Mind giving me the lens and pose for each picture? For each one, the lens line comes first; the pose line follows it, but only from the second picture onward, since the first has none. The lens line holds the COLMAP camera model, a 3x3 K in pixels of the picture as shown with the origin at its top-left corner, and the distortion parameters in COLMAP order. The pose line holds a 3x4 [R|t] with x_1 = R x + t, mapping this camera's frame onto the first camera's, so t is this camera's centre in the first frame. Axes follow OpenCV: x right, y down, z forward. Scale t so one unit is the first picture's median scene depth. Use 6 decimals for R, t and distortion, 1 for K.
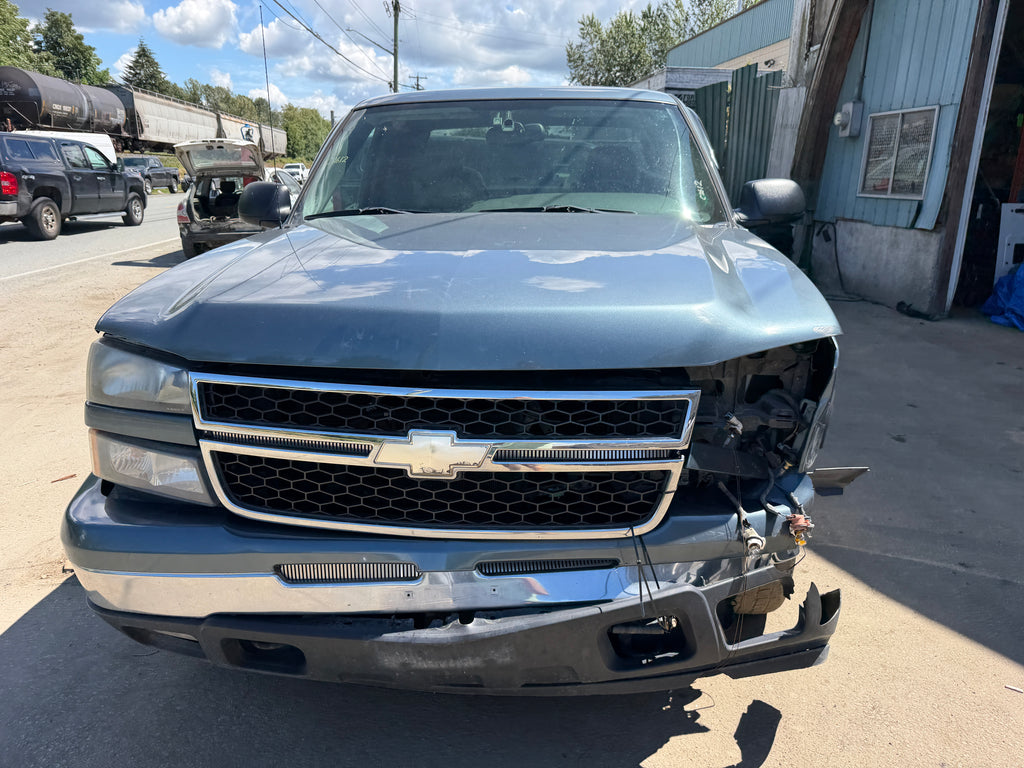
lens RADIAL K [[729.2, 0, 515.0], [0, 729.2, 379.8], [0, 0, 1]] dist [0.033548, -0.050510]
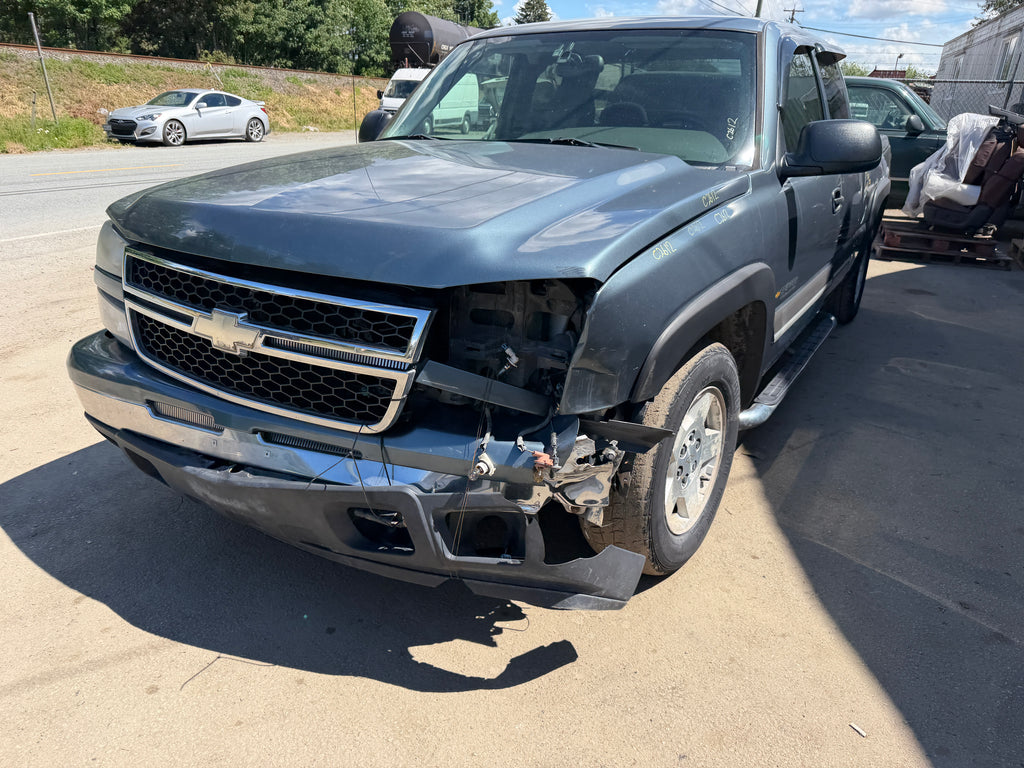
lens RADIAL K [[729.2, 0, 516.0], [0, 729.2, 384.0], [0, 0, 1]] dist [0.033548, -0.050510]
pose [[0.894742, 0.177080, -0.409974, 0.795111], [-0.145116, 0.983492, 0.108095, -0.012979], [0.422347, -0.037223, 0.905669, 0.088526]]
